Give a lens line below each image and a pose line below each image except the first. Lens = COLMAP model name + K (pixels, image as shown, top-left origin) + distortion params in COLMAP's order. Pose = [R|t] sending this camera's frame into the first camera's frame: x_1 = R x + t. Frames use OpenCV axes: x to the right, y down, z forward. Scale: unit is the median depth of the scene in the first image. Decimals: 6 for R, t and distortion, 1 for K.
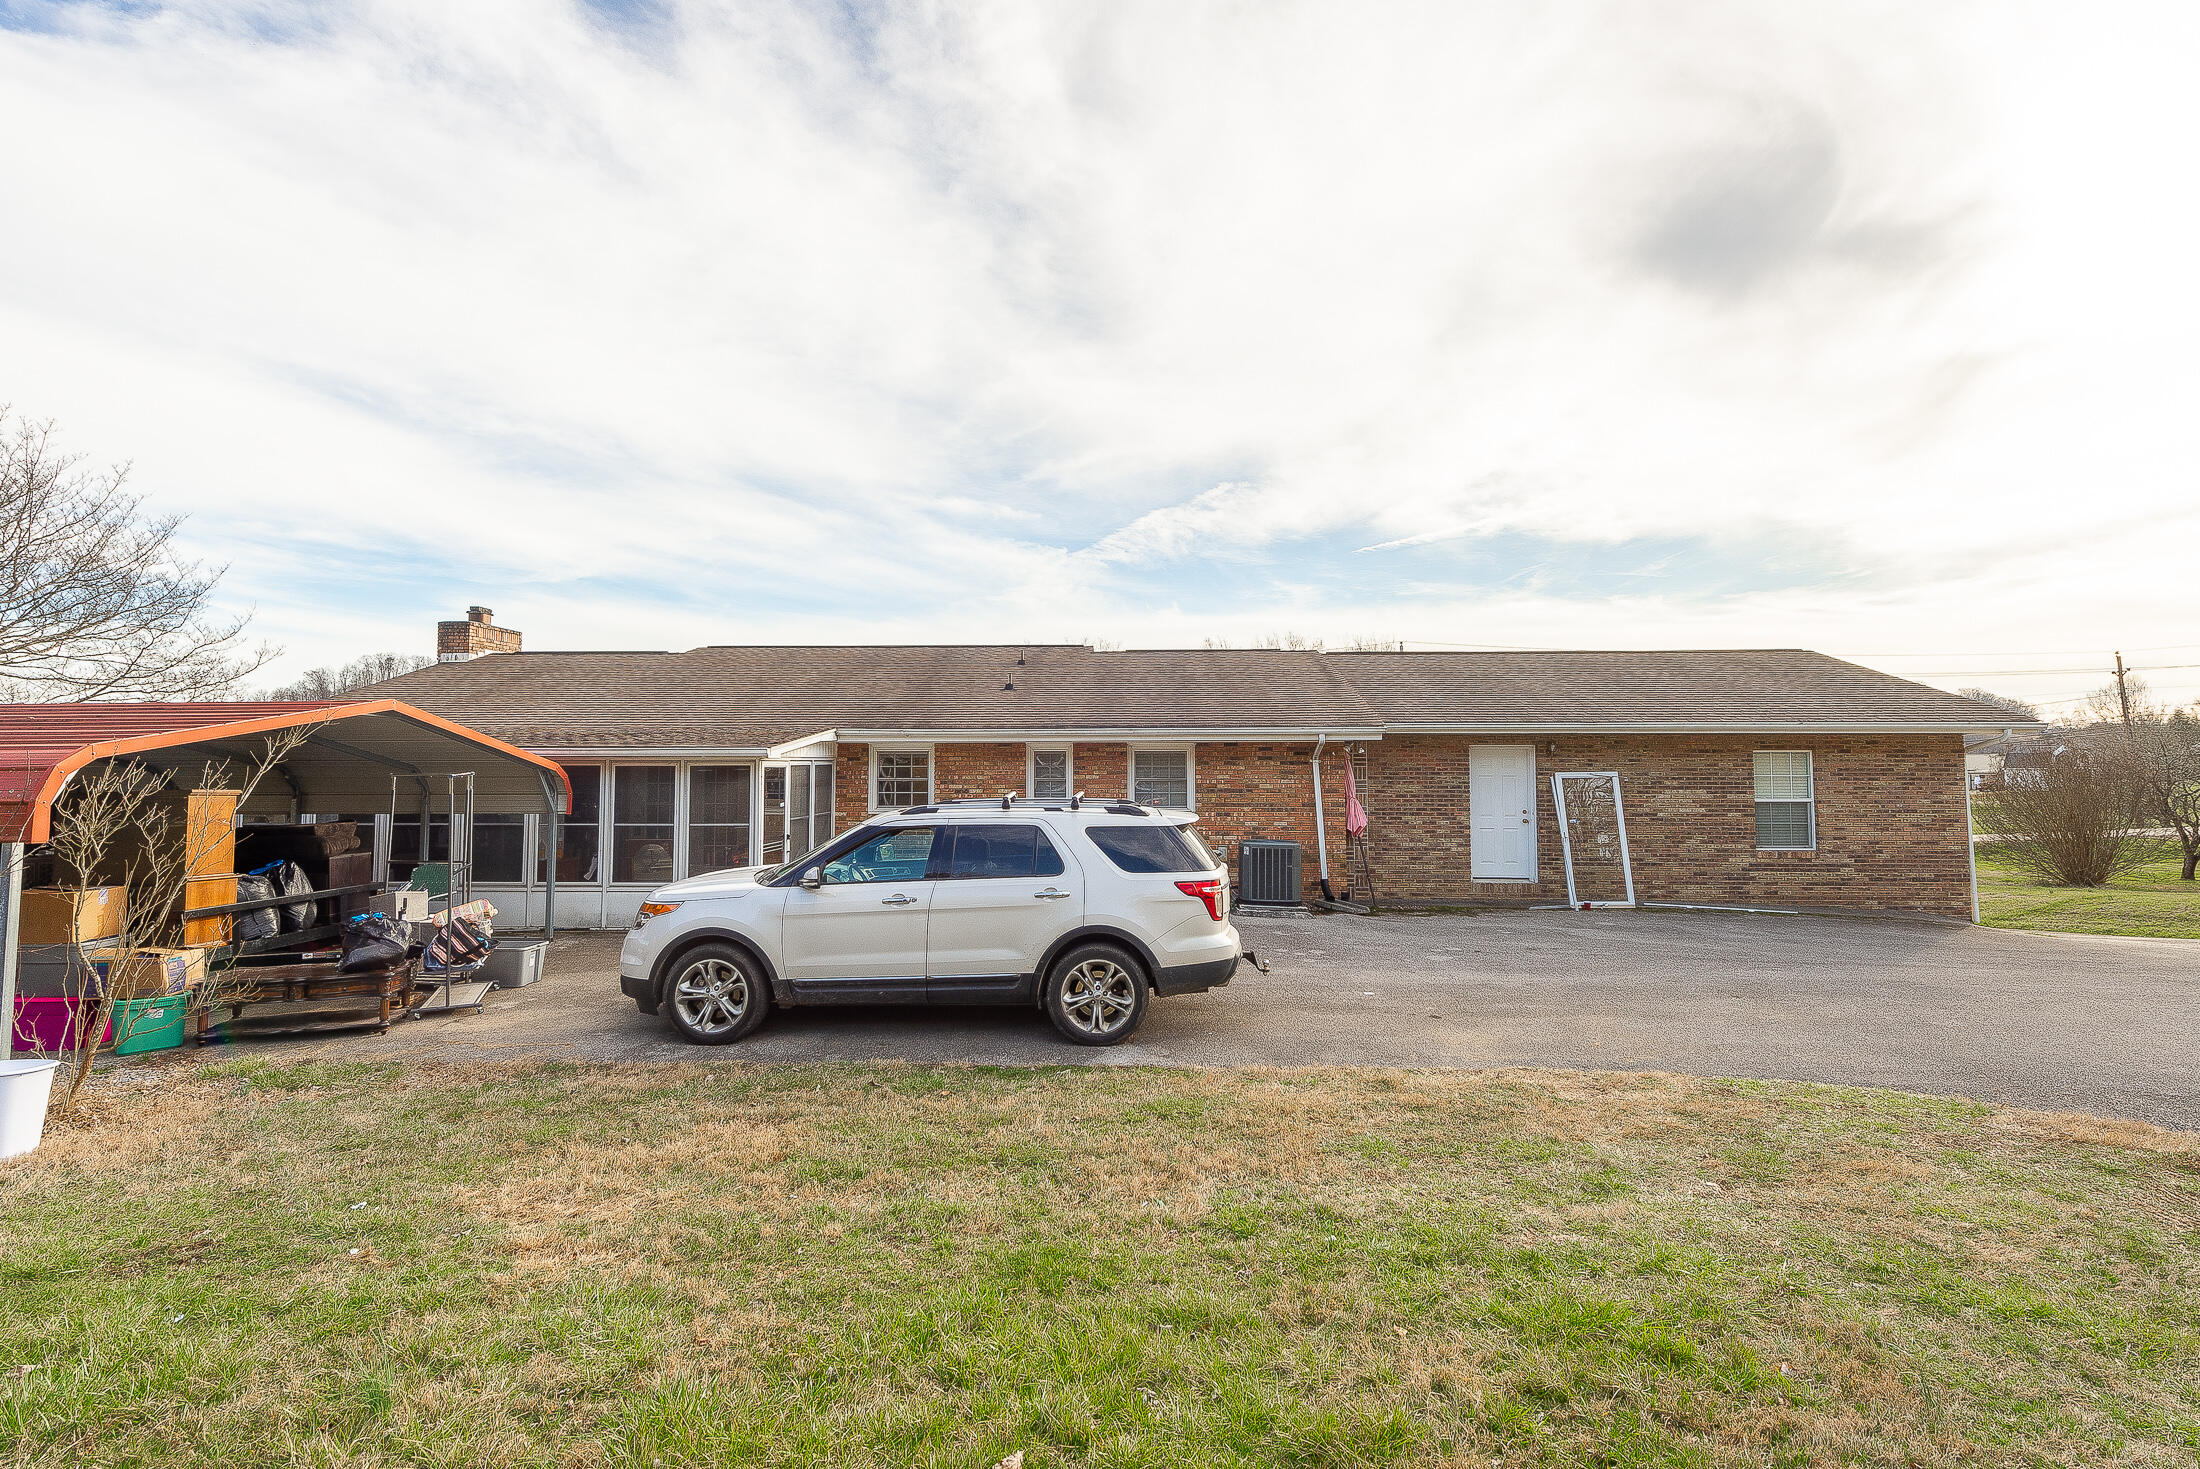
lens RADIAL K [[1012.3, 0, 1100.0], [0, 1012.3, 734.5], [0, 0, 1]] dist [0.003276, 0.000450]
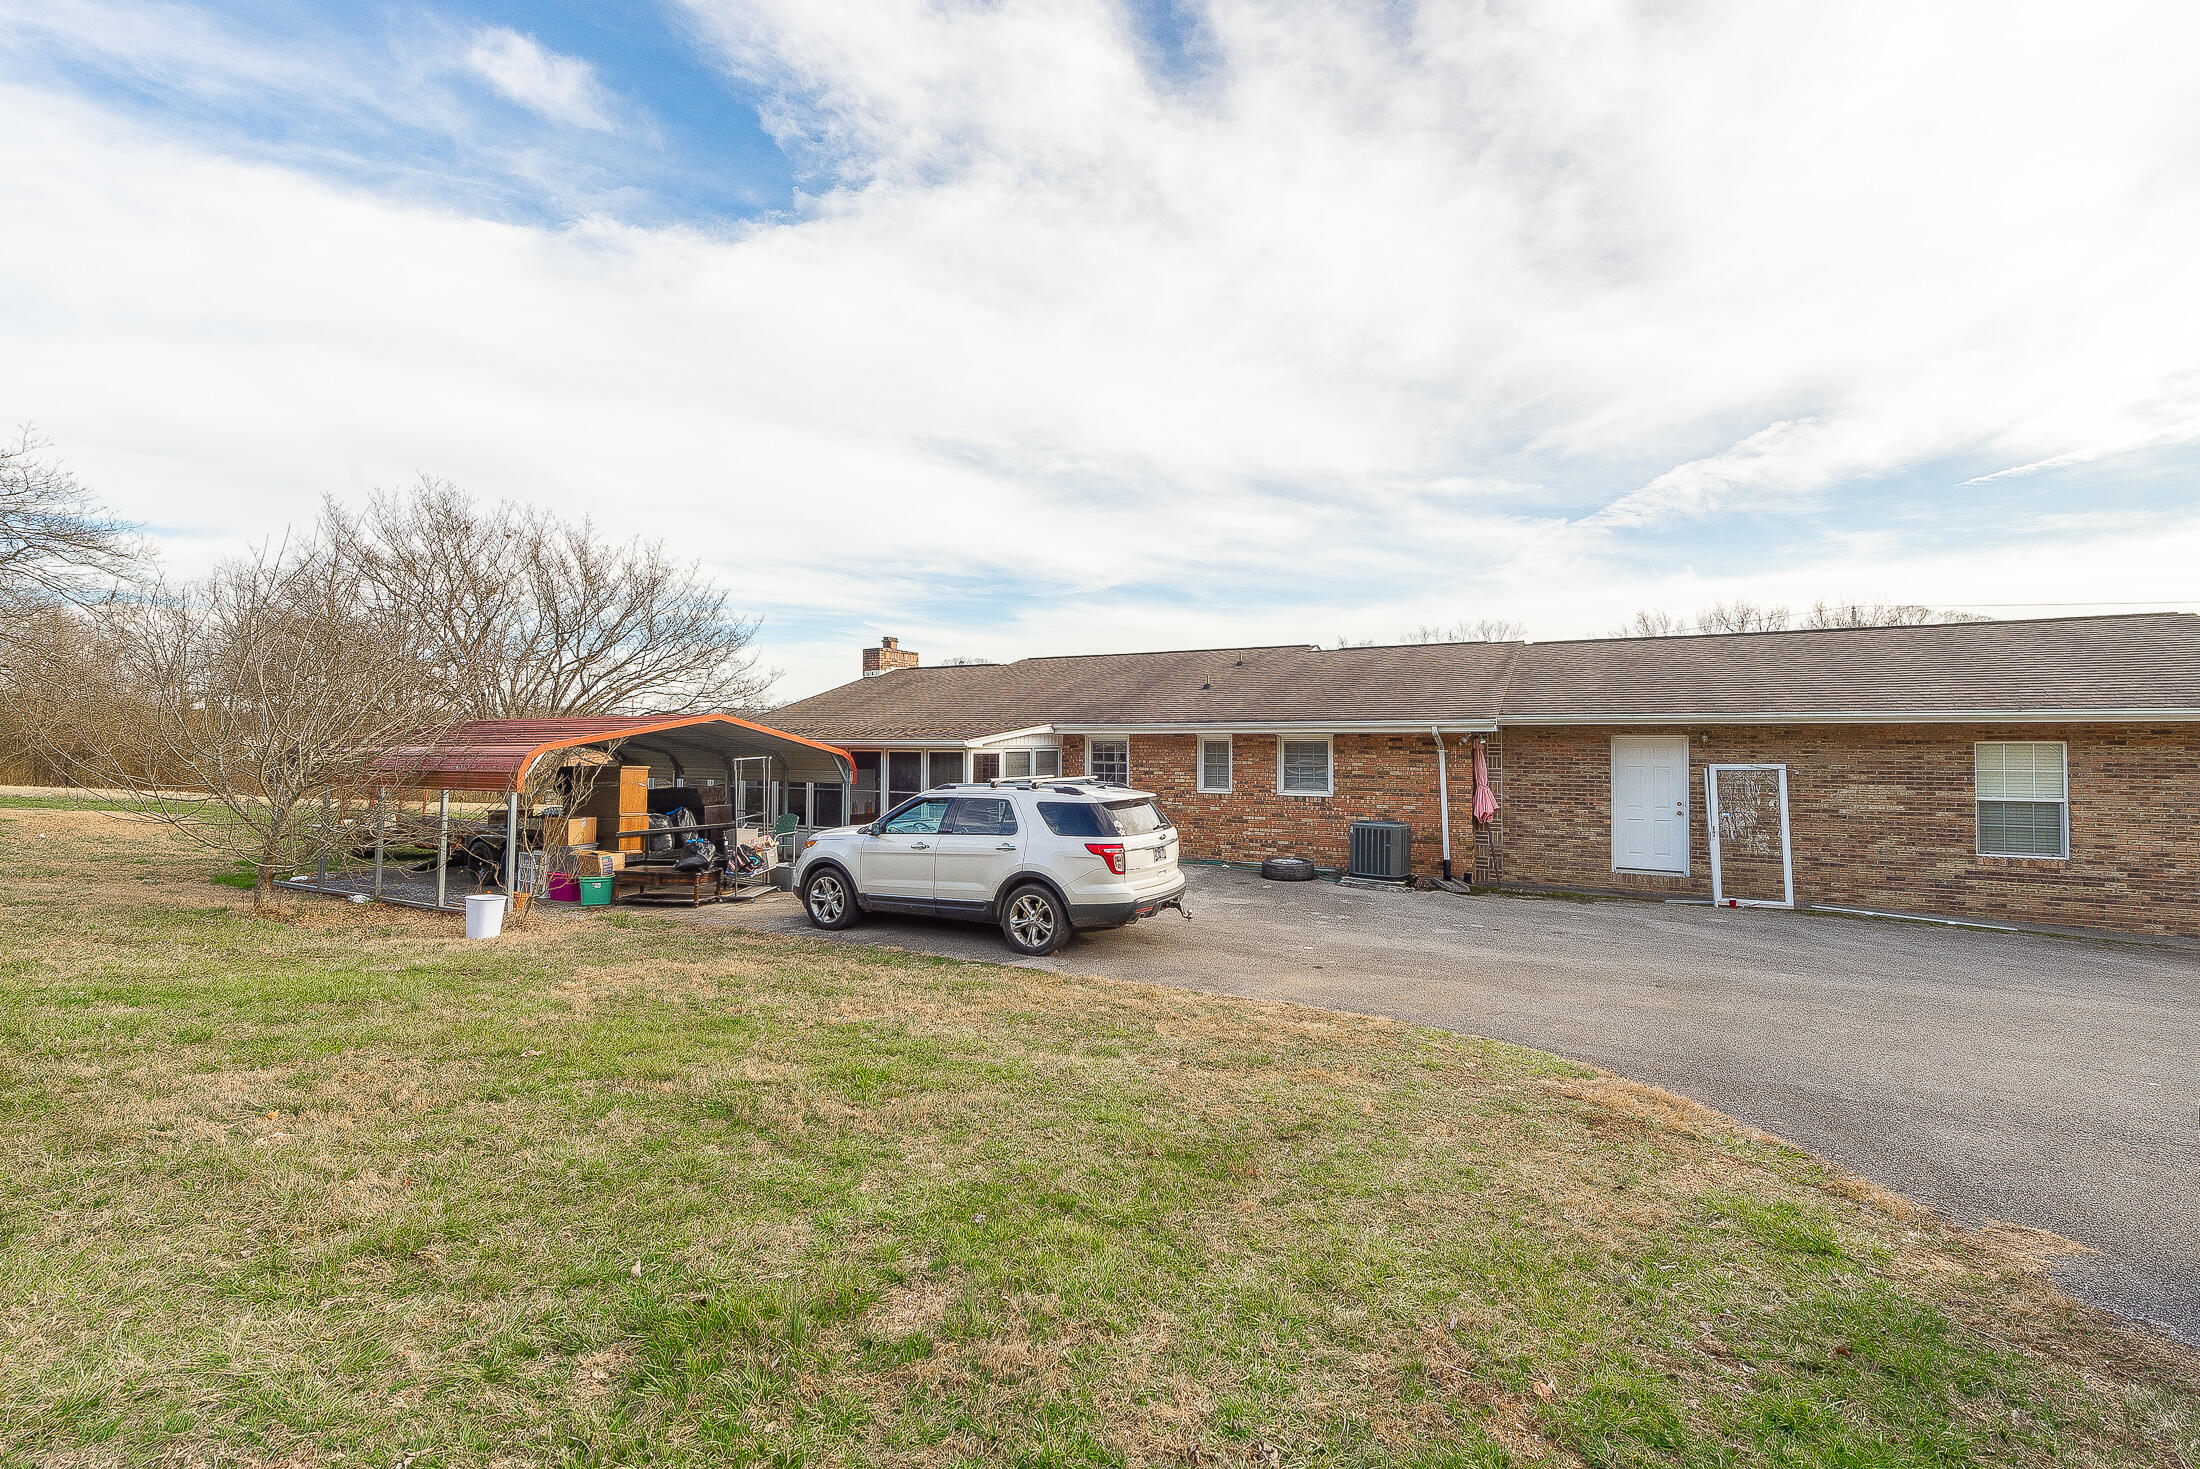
lens RADIAL K [[943.8, 0, 1100.0], [0, 943.8, 734.5], [0, 0, 1]] dist [-0.000371, -0.000680]
pose [[0.891752, -0.001301, -0.452523, 0.343243], [0.010081, 0.999805, 0.016991, -0.011997], [0.452412, -0.019714, 0.891591, -0.065391]]
